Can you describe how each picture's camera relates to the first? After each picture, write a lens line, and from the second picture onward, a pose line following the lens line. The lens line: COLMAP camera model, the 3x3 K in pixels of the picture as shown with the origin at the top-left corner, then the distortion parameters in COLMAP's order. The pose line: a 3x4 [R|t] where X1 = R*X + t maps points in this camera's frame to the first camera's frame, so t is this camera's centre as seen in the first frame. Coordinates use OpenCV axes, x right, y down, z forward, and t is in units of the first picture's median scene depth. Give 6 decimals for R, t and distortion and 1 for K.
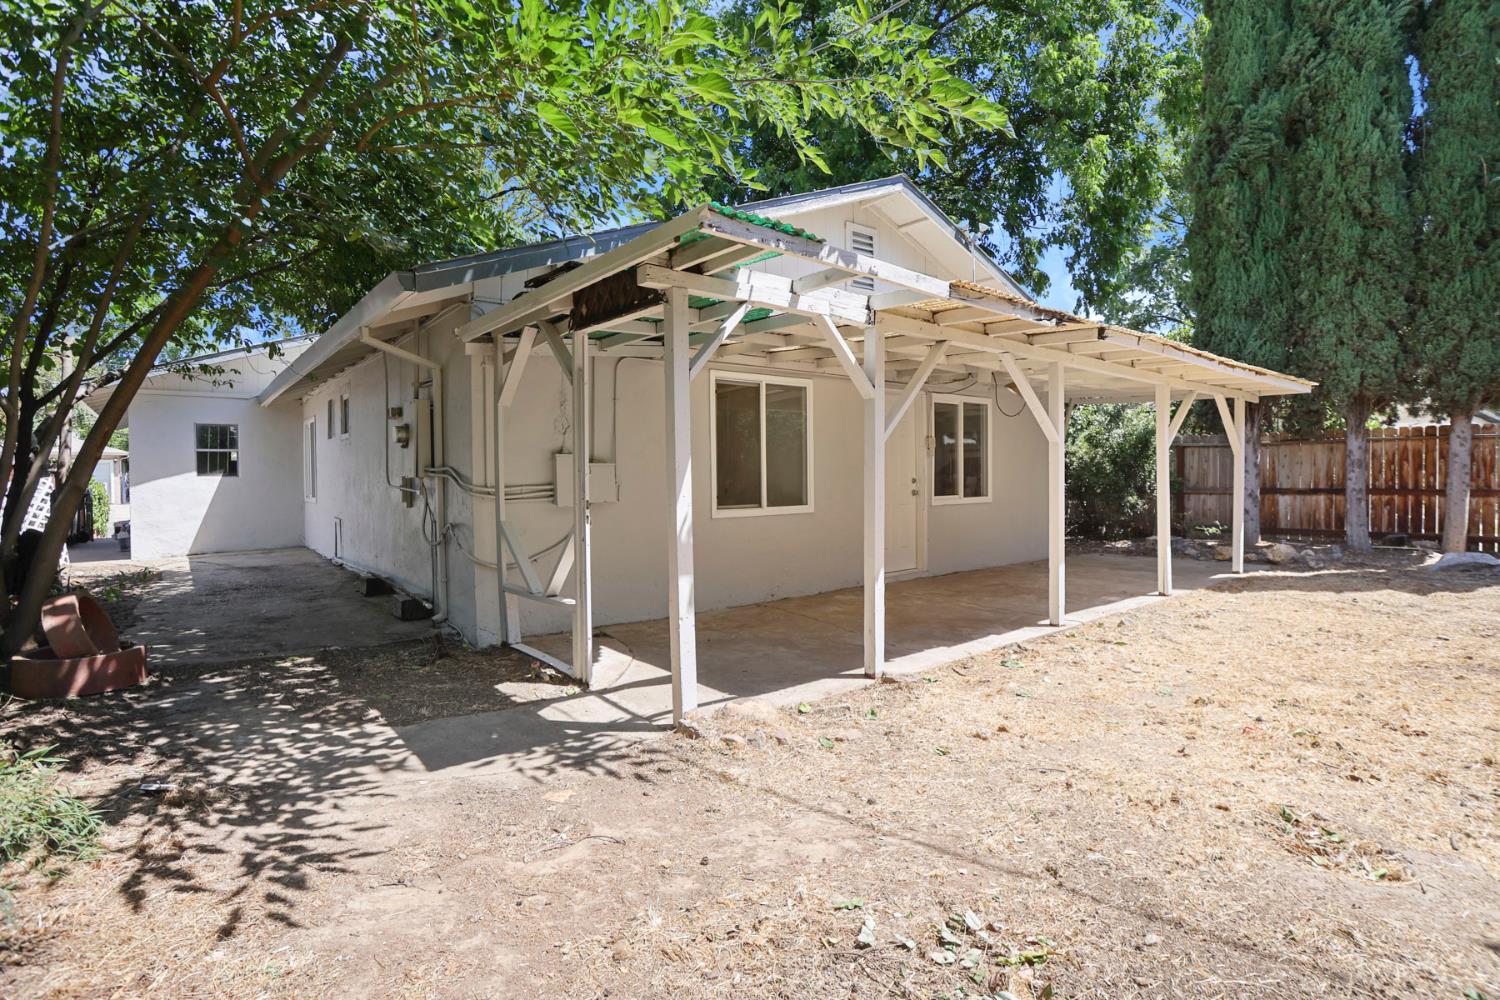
lens RADIAL K [[731.5, 0, 756.7], [0, 731.5, 495.9], [0, 0, 1]] dist [-0.023798, -0.000052]
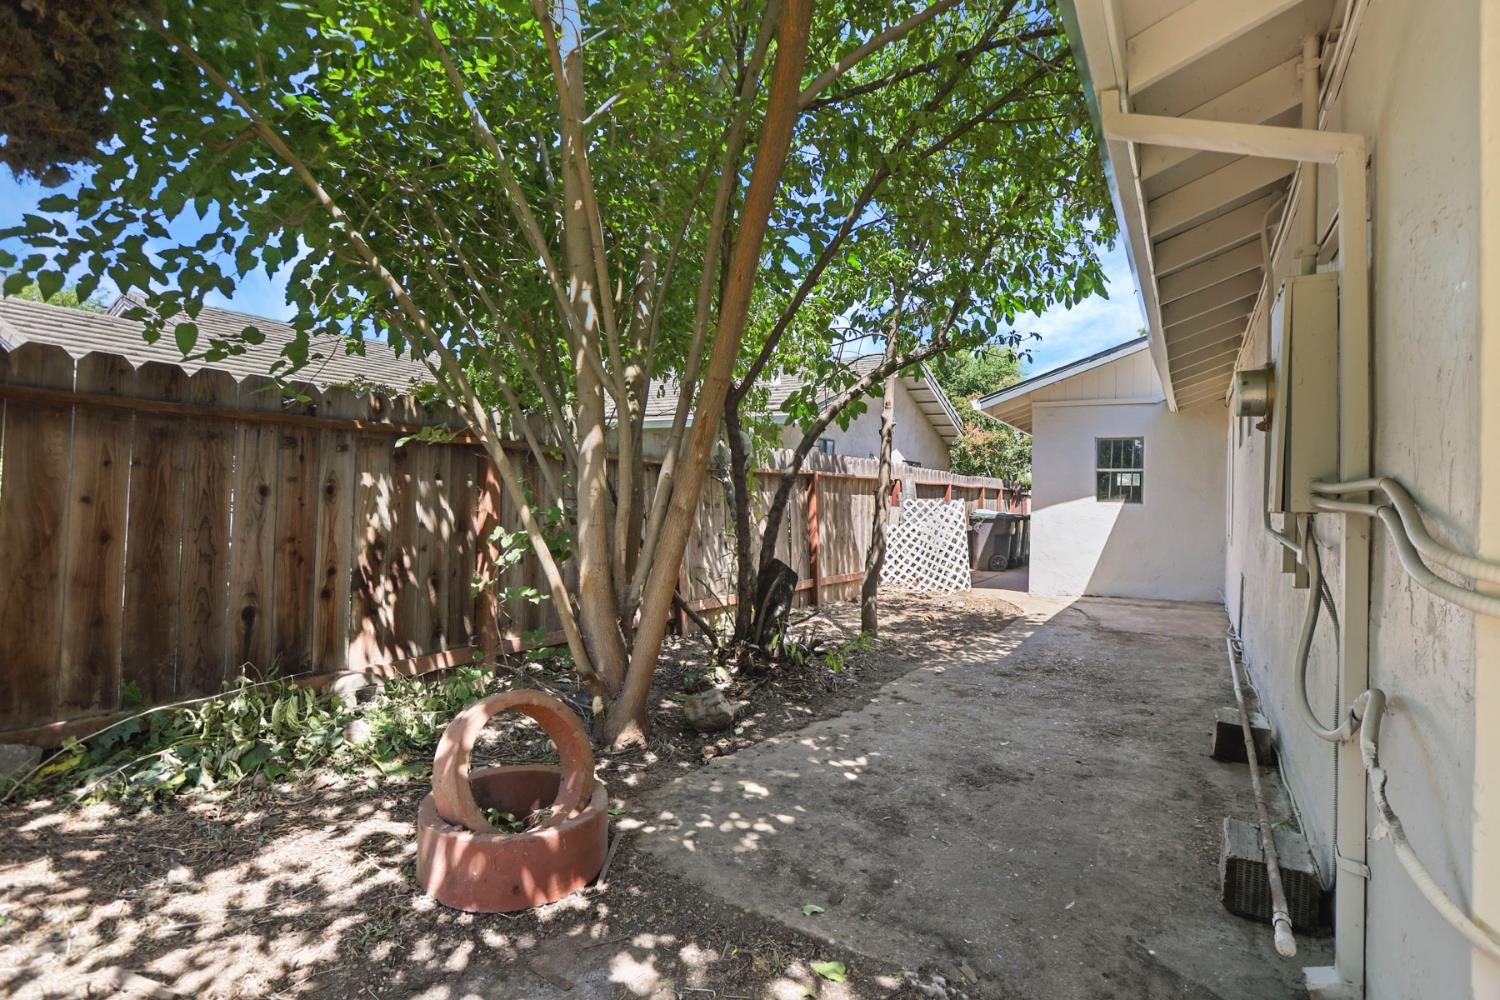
lens RADIAL K [[731.5, 0, 753.2], [0, 731.5, 496.3], [0, 0, 1]] dist [-0.023798, -0.000052]
pose [[0.339417, 0.013658, -0.940537, -0.125507], [-0.052424, 0.998615, -0.004417, -0.009497], [0.939174, 0.050806, 0.339663, 0.350127]]
